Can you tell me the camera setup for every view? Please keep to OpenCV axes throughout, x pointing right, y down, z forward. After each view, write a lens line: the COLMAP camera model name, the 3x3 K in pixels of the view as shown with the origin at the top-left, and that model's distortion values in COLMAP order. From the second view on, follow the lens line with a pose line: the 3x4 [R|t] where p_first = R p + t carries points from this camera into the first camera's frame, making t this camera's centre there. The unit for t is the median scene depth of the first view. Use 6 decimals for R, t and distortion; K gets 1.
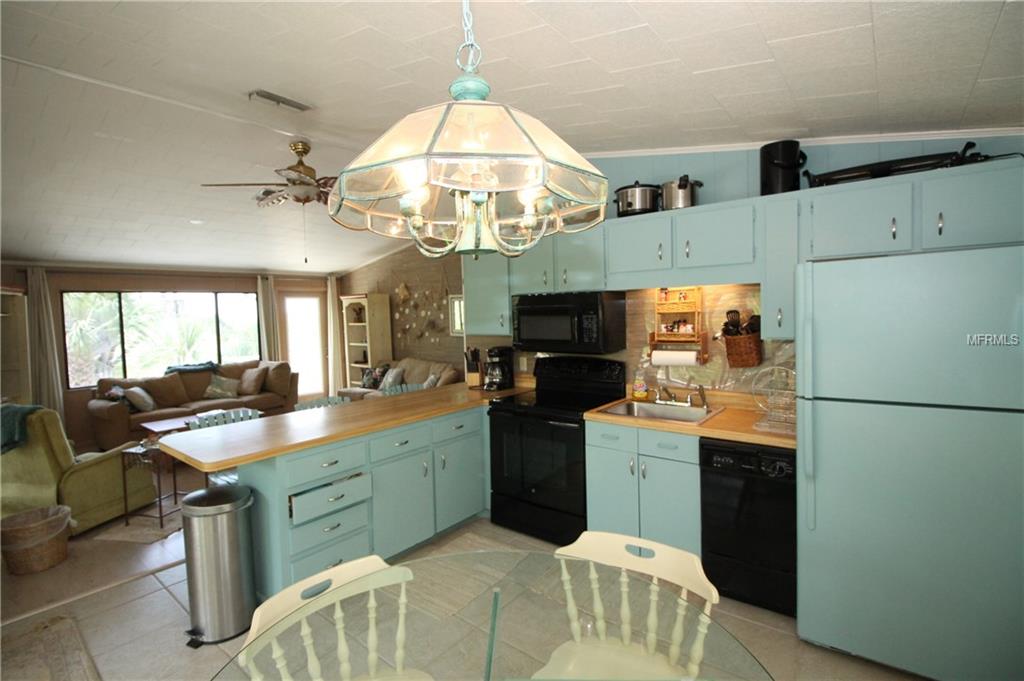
lens RADIAL K [[482.5, 0, 504.0], [0, 482.5, 332.1], [0, 0, 1]] dist [-0.002392, -0.005367]
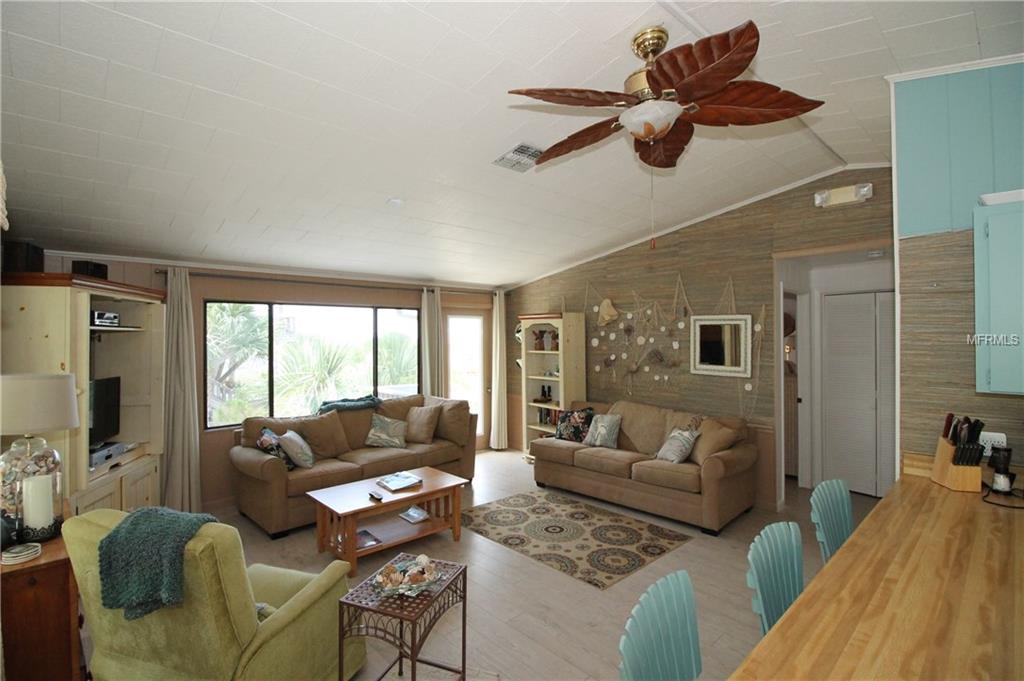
lens RADIAL K [[482.5, 0, 507.7], [0, 482.5, 337.1], [0, 0, 1]] dist [-0.002392, -0.005367]
pose [[0.990299, 0.024468, -0.136782, -0.277751], [-0.029996, 0.998809, -0.038493, -0.009476], [0.135678, 0.042223, 0.989853, 0.252176]]
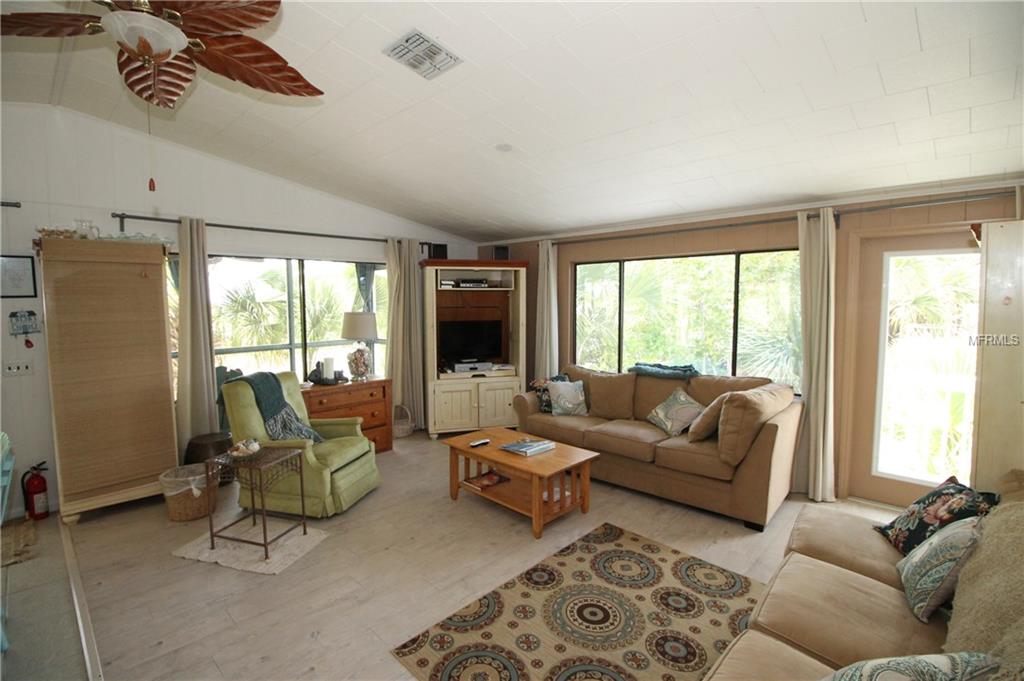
lens RADIAL K [[482.5, 0, 506.5], [0, 482.5, 336.6], [0, 0, 1]] dist [-0.002392, -0.005367]
pose [[-0.092047, 0.108550, -0.989820, 0.024138], [-0.033596, 0.993136, 0.112038, -0.037503], [0.995188, 0.043566, -0.087768, 0.787684]]
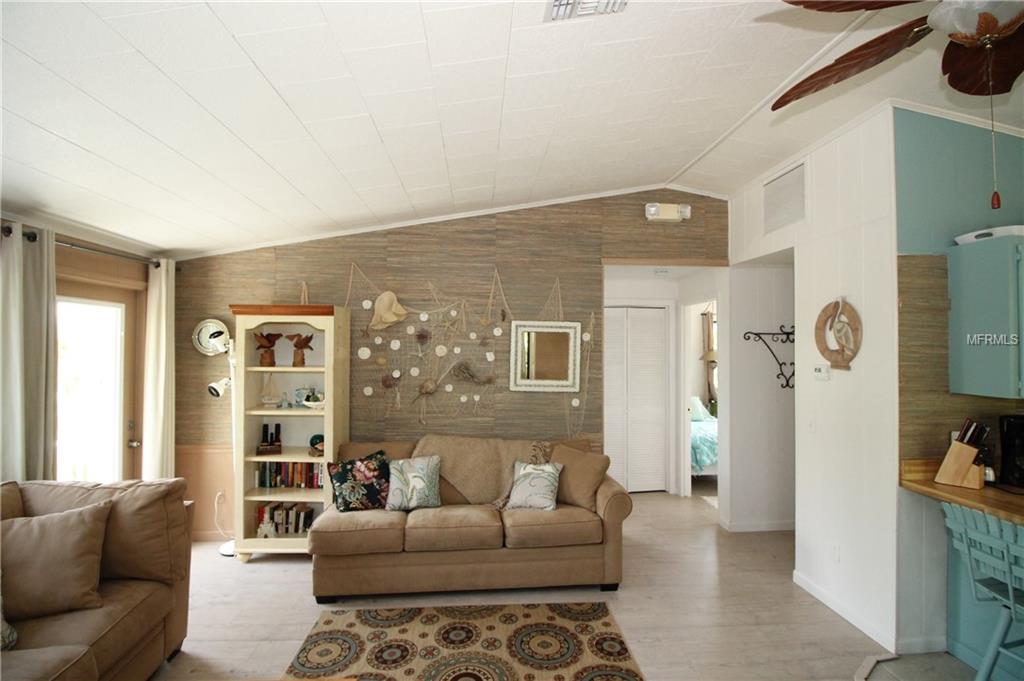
lens RADIAL K [[482.5, 0, 507.3], [0, 482.5, 335.3], [0, 0, 1]] dist [-0.002392, -0.005367]
pose [[0.736831, 0.047532, 0.674404, -0.501752], [0.002522, 0.997325, -0.073046, -0.015771], [-0.676072, 0.055523, 0.734740, 0.561229]]
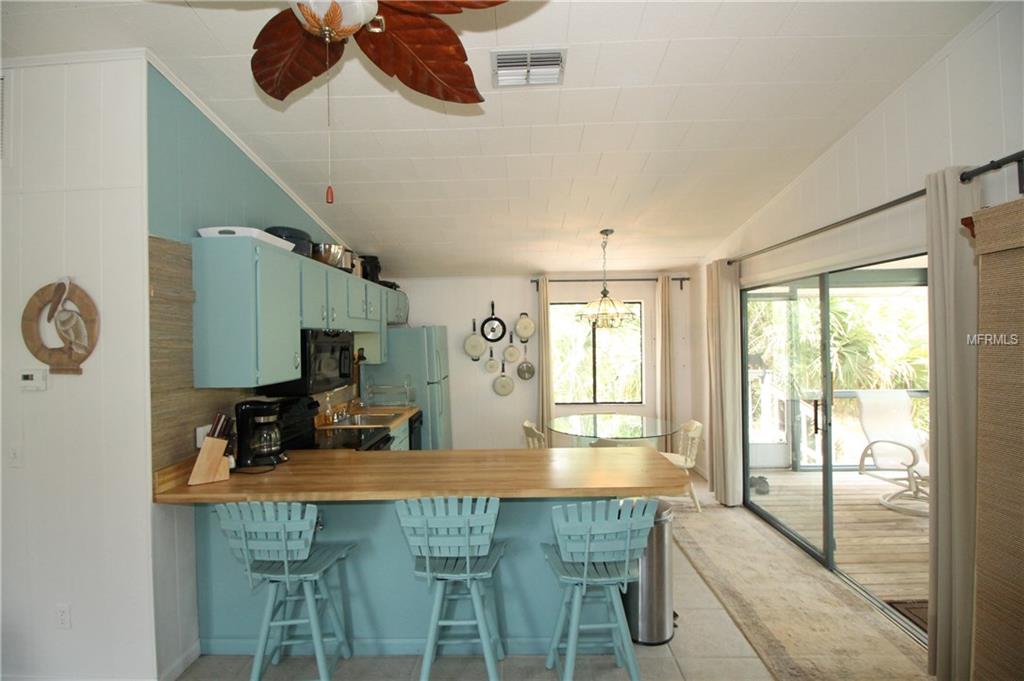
lens RADIAL K [[482.5, 0, 511.2], [0, 482.5, 337.3], [0, 0, 1]] dist [-0.002392, -0.005367]
pose [[-0.602770, 0.035884, 0.797108, -0.431189], [0.069547, 0.997549, 0.007684, -0.021950], [-0.794879, 0.060068, -0.603788, 0.629418]]
